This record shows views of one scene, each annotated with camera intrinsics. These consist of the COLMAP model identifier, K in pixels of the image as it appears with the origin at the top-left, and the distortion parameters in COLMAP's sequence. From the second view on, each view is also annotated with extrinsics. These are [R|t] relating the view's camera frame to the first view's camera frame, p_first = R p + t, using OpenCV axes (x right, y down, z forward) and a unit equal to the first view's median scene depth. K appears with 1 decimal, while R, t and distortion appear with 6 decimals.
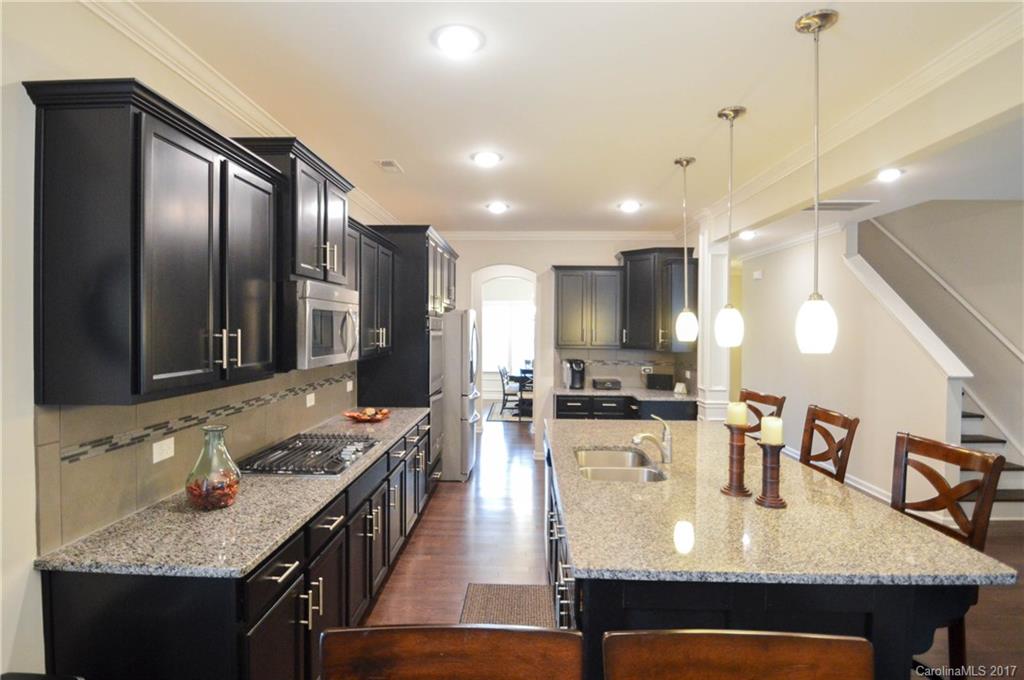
lens RADIAL K [[534.3, 0, 512.0], [0, 534.3, 340.0], [0, 0, 1]] dist [-0.000062, -0.019166]
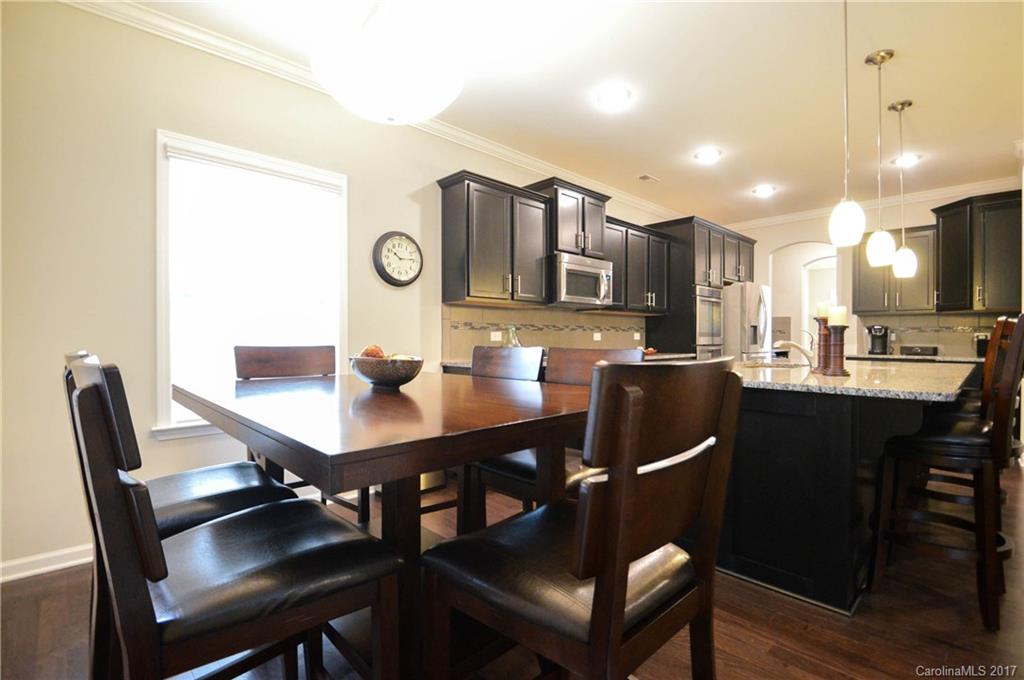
lens RADIAL K [[460.8, 0, 512.0], [0, 460.8, 340.0], [0, 0, 1]] dist [-0.001561, -0.000654]
pose [[0.719222, -0.002974, -0.694774, 0.610651], [-0.008479, 0.999879, -0.013058, 0.217892], [0.694728, 0.015282, 0.719110, -0.263217]]
